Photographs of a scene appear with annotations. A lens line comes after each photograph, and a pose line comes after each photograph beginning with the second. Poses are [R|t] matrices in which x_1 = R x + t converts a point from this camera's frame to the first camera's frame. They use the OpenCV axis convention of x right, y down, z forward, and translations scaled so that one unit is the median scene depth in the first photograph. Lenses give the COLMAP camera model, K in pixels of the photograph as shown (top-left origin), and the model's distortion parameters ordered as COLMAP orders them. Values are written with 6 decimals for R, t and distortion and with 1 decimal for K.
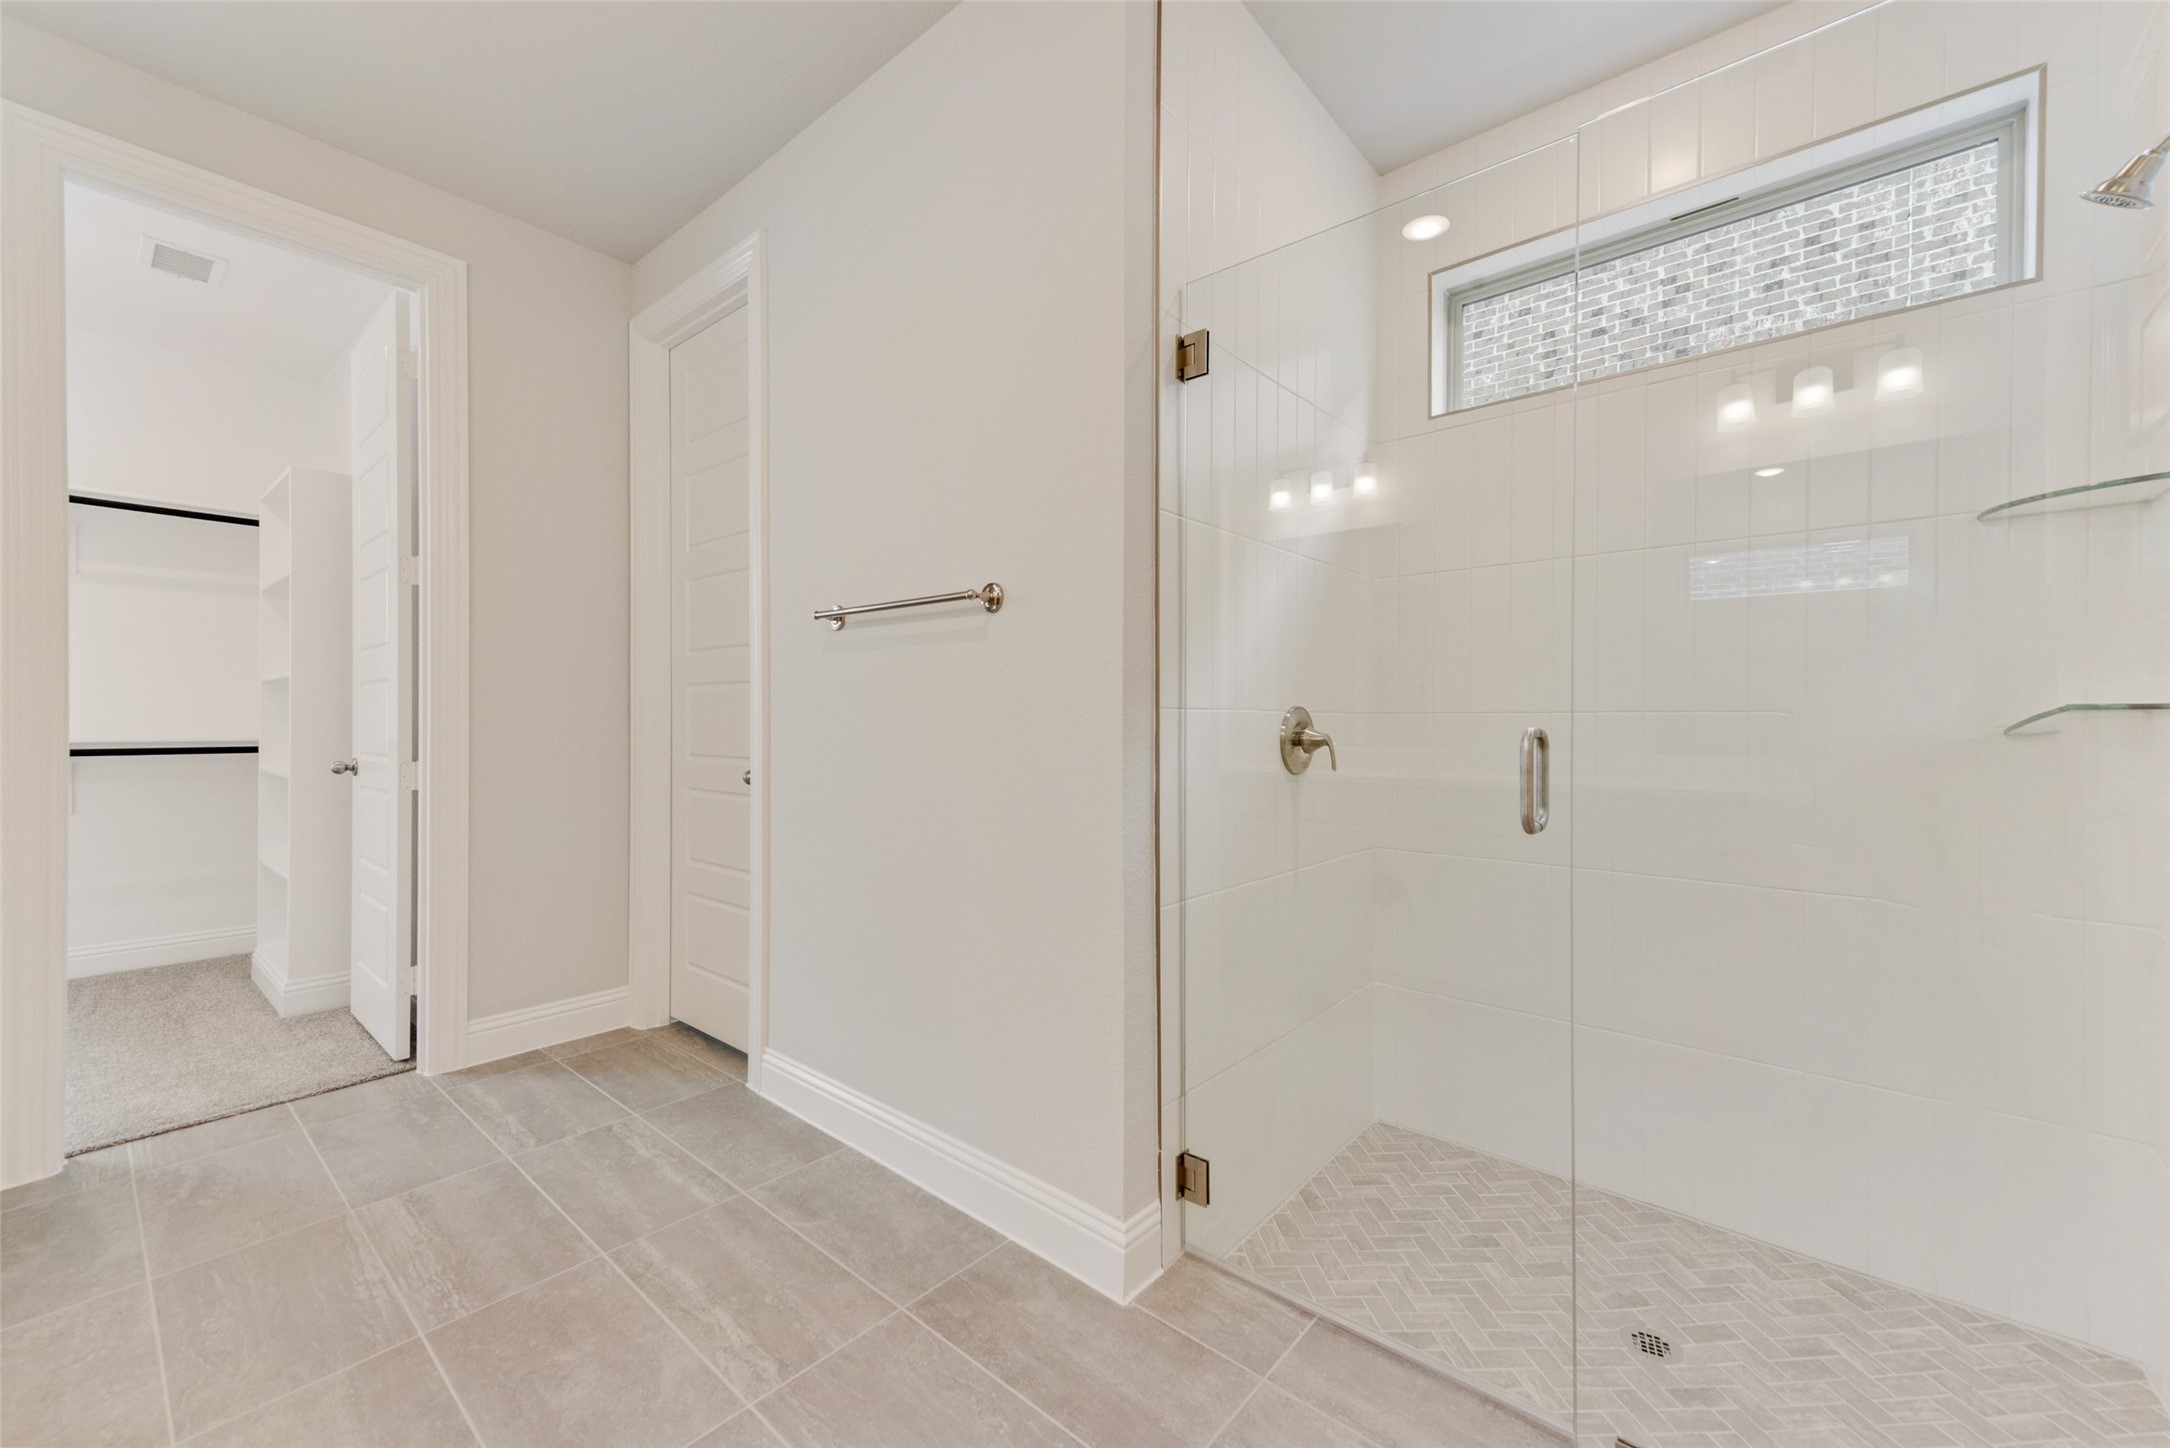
lens RADIAL K [[854.9, 0, 1085.0], [0, 854.9, 724.0], [0, 0, 1]] dist [0.018893, -0.003081]
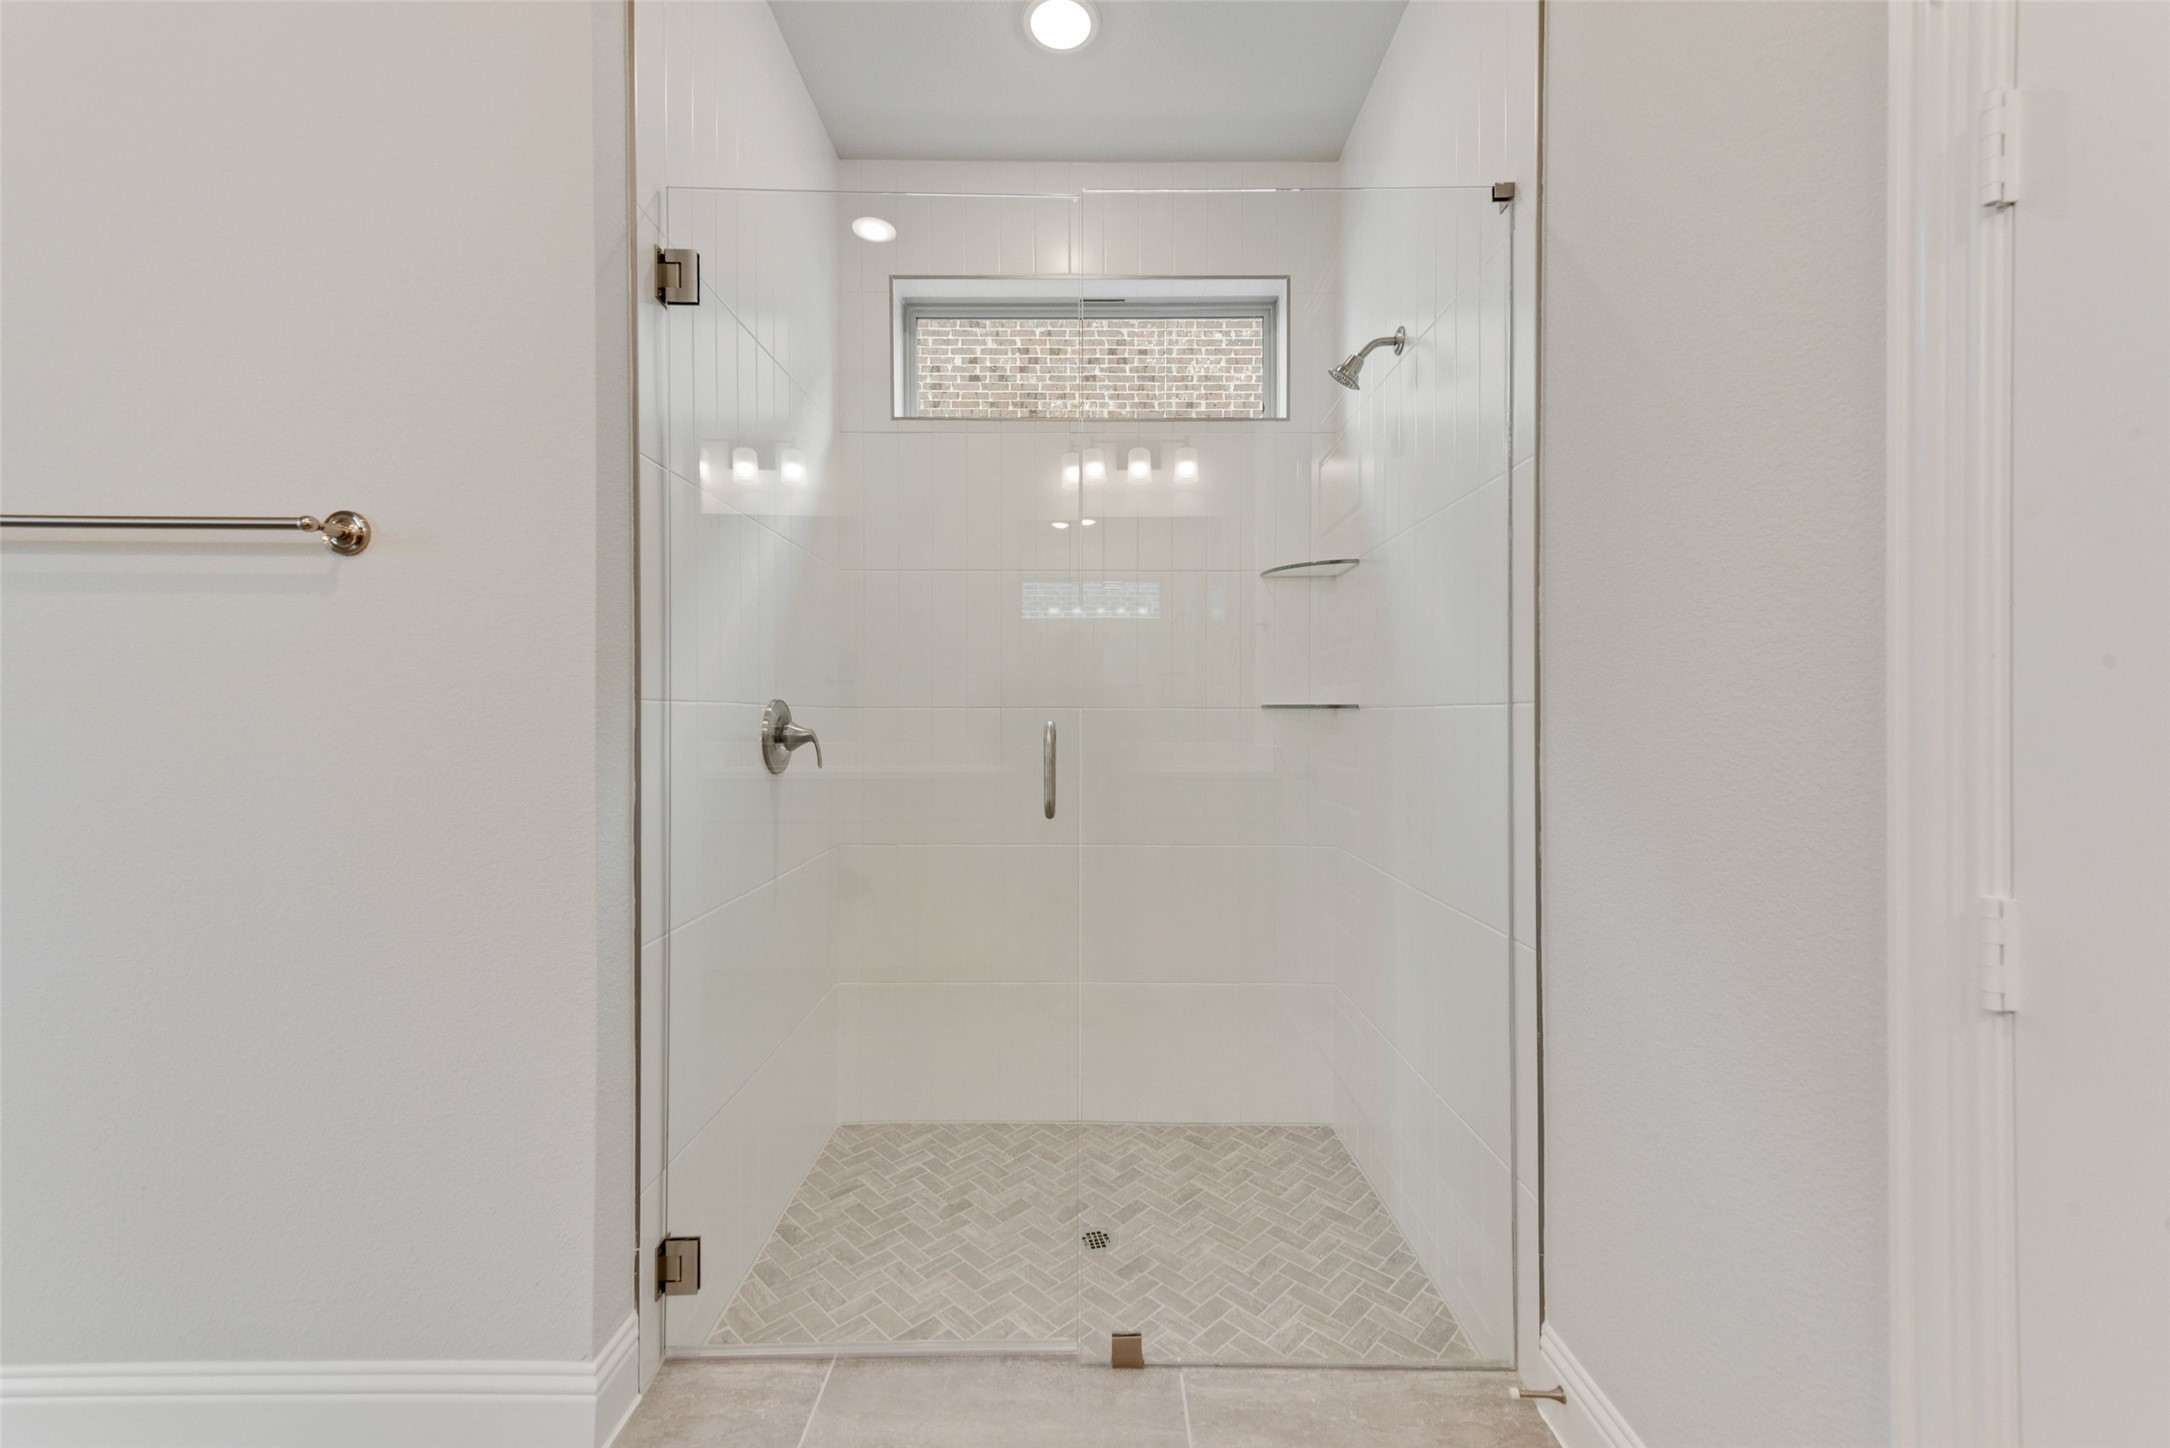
lens RADIAL K [[854.8, 0, 1075.8], [0, 854.8, 716.4], [0, 0, 1]] dist [0.018305, -0.000587]
pose [[0.758882, -0.000601, 0.651228, -0.110987], [0.001874, 0.999997, -0.001262, -0.000664], [-0.651225, 0.002178, 0.758881, 0.099693]]
